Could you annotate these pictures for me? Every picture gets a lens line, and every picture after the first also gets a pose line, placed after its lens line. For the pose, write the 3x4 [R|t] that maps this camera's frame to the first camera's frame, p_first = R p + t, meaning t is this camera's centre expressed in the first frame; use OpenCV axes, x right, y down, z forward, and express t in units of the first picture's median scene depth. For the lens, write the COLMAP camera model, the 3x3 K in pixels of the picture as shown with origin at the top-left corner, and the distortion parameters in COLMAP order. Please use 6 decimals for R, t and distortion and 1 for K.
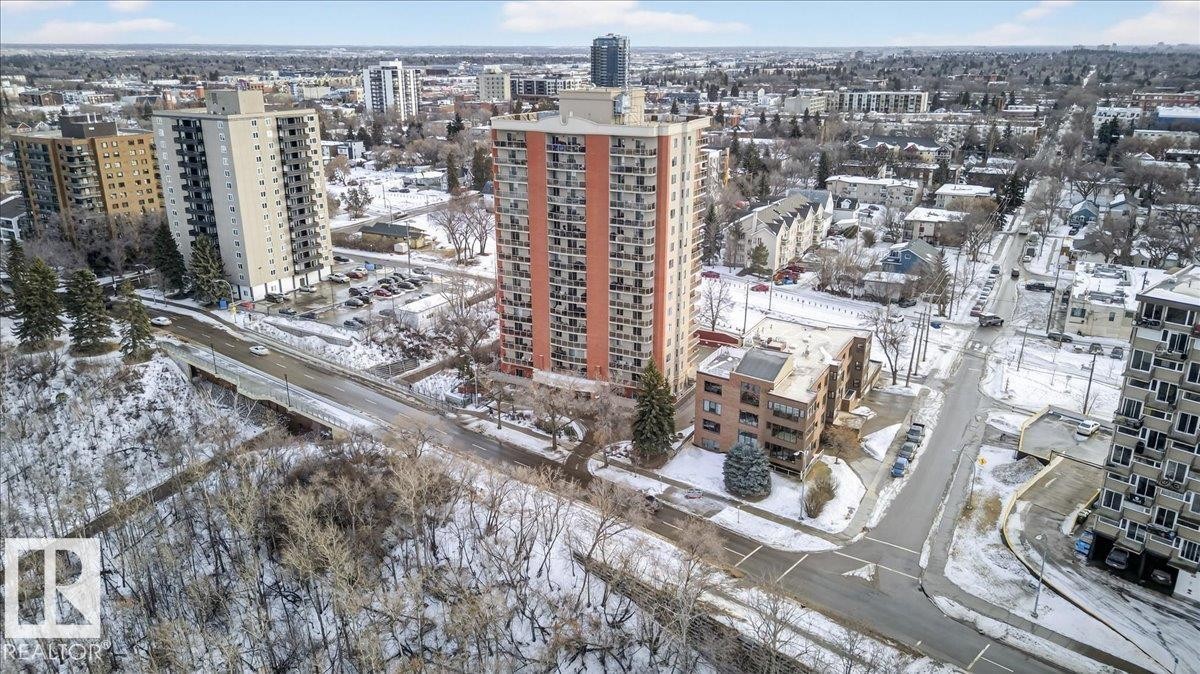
lens RADIAL K [[865.3, 0, 600.0], [0, 865.3, 337.0], [0, 0, 1]] dist [0.028725, -0.001300]
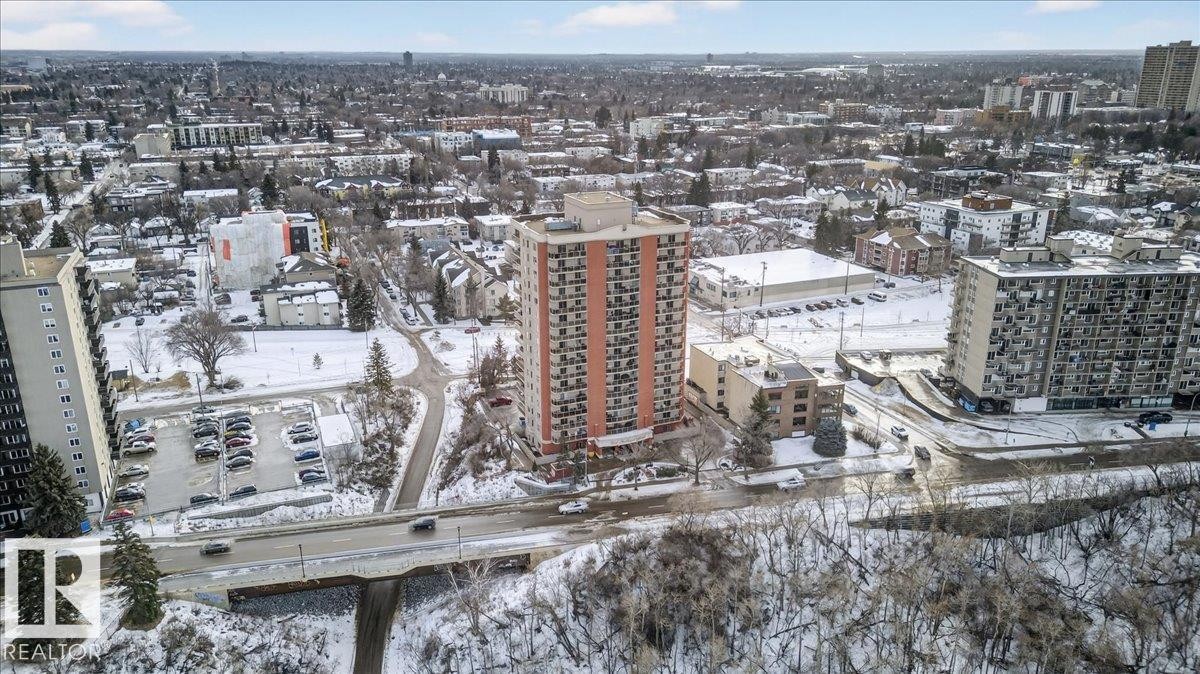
lens RADIAL K [[865.3, 0, 600.0], [0, 865.3, 337.0], [0, 0, 1]] dist [0.028725, -0.001300]
pose [[0.613788, -0.245977, 0.750173, -0.969674], [0.247823, 0.962223, 0.112739, -0.237464], [-0.749565, 0.116712, 0.651560, 0.239648]]
